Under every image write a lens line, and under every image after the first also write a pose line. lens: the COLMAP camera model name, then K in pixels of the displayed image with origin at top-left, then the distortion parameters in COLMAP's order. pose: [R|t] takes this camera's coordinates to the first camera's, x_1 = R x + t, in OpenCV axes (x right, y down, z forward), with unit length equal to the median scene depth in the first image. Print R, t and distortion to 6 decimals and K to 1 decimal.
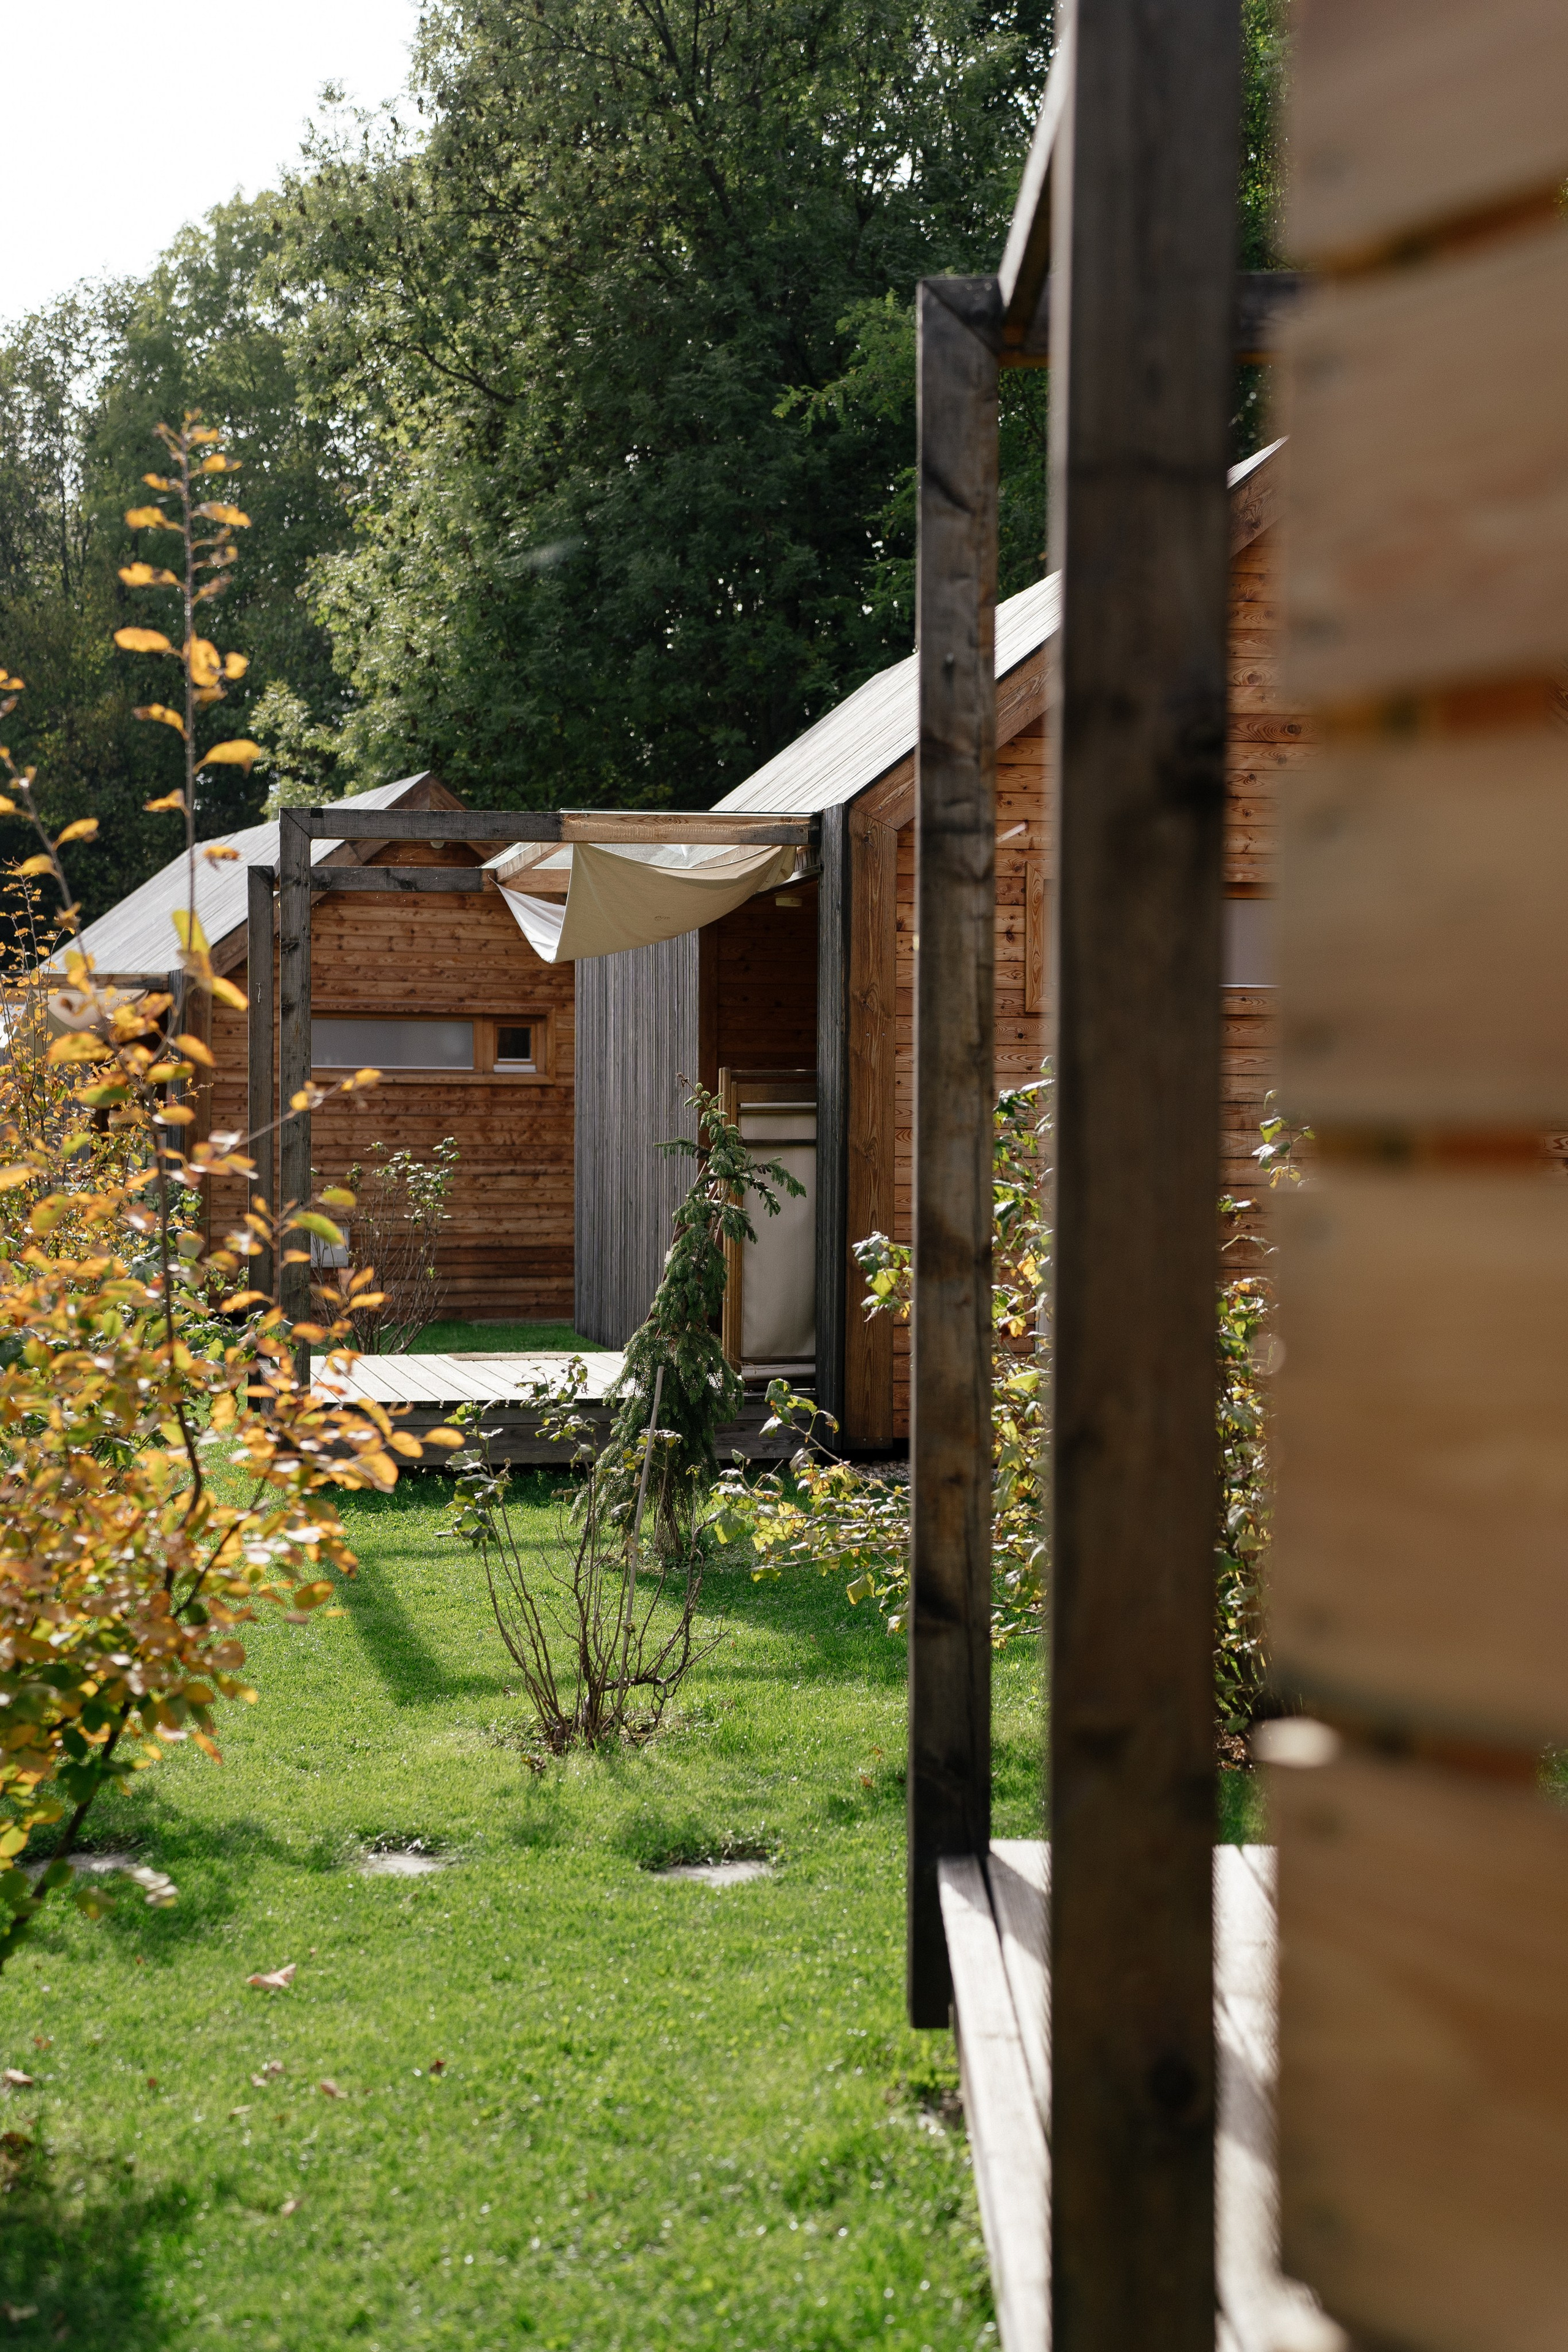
lens RADIAL K [[3286.0, 0, 797.7], [0, 3286.0, 1218.6], [0, 0, 1]] dist [0.156903, 0.070545]
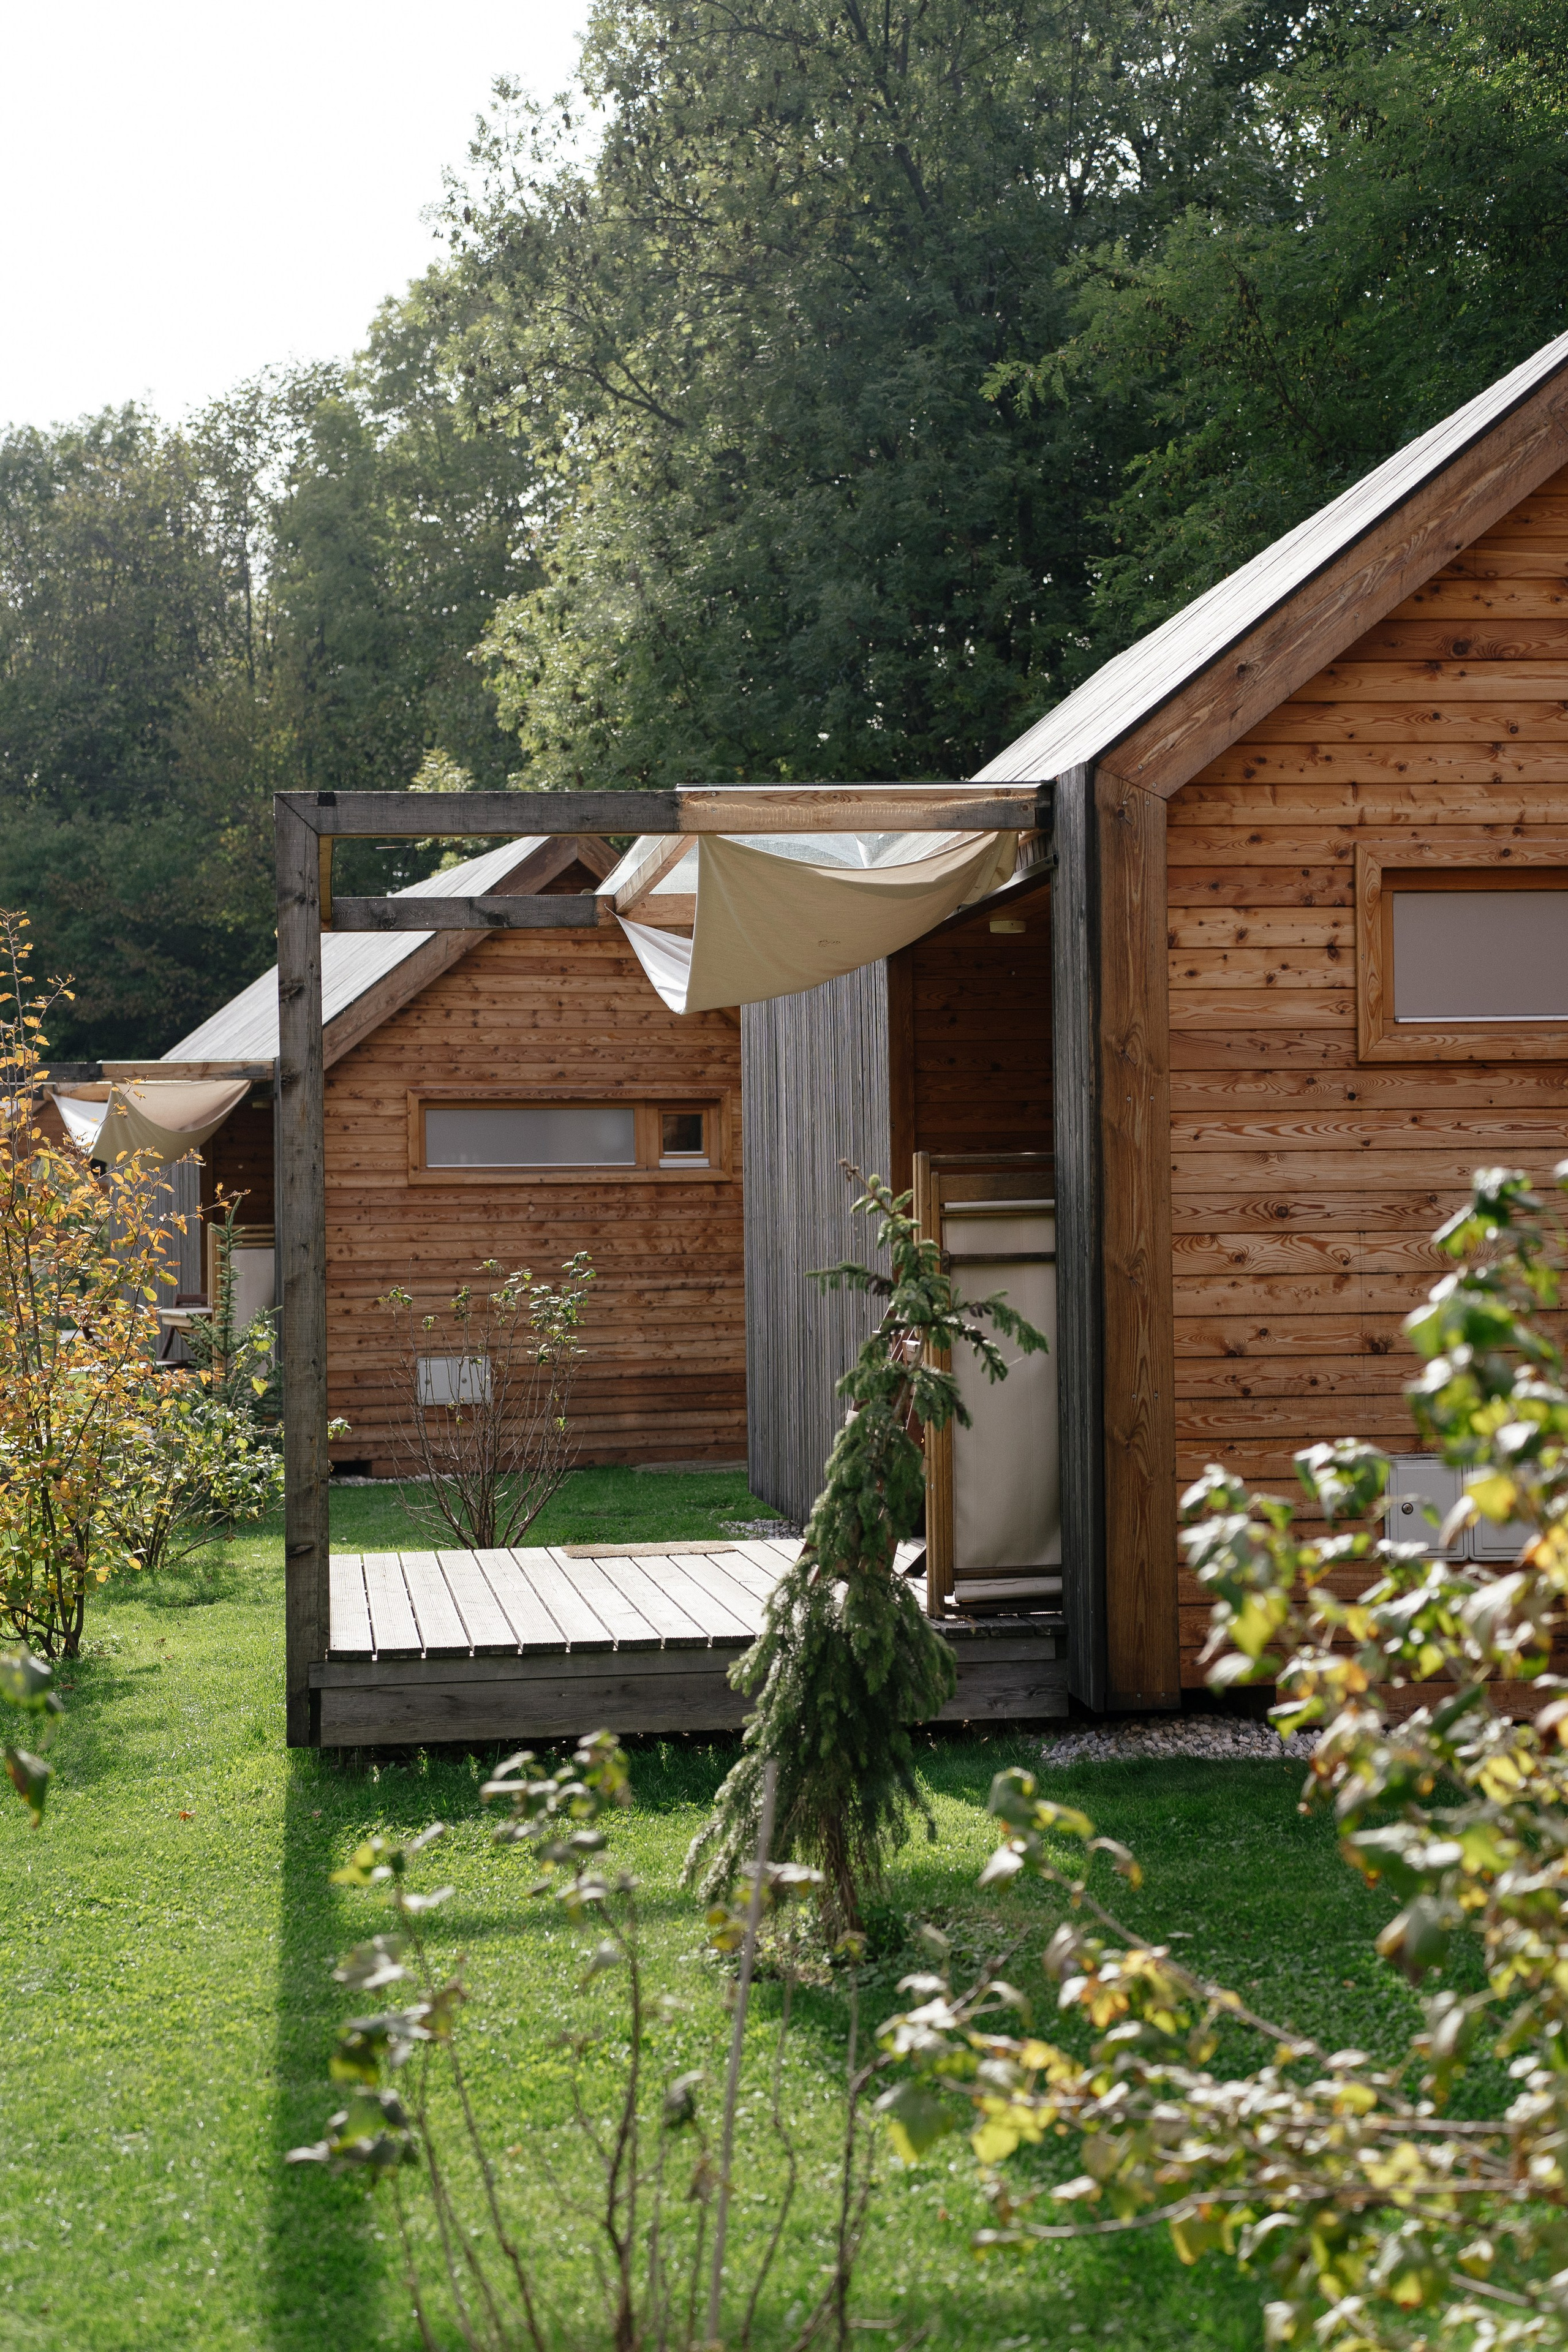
lens RADIAL K [[3286.0, 0, 797.7], [0, 3286.0, 1218.6], [0, 0, 1]] dist [0.156903, 0.070545]
pose [[0.997552, -0.021168, -0.066654, -0.001659], [0.019292, 0.999403, -0.028671, -0.009232], [0.067221, 0.027315, 0.997364, 0.225829]]
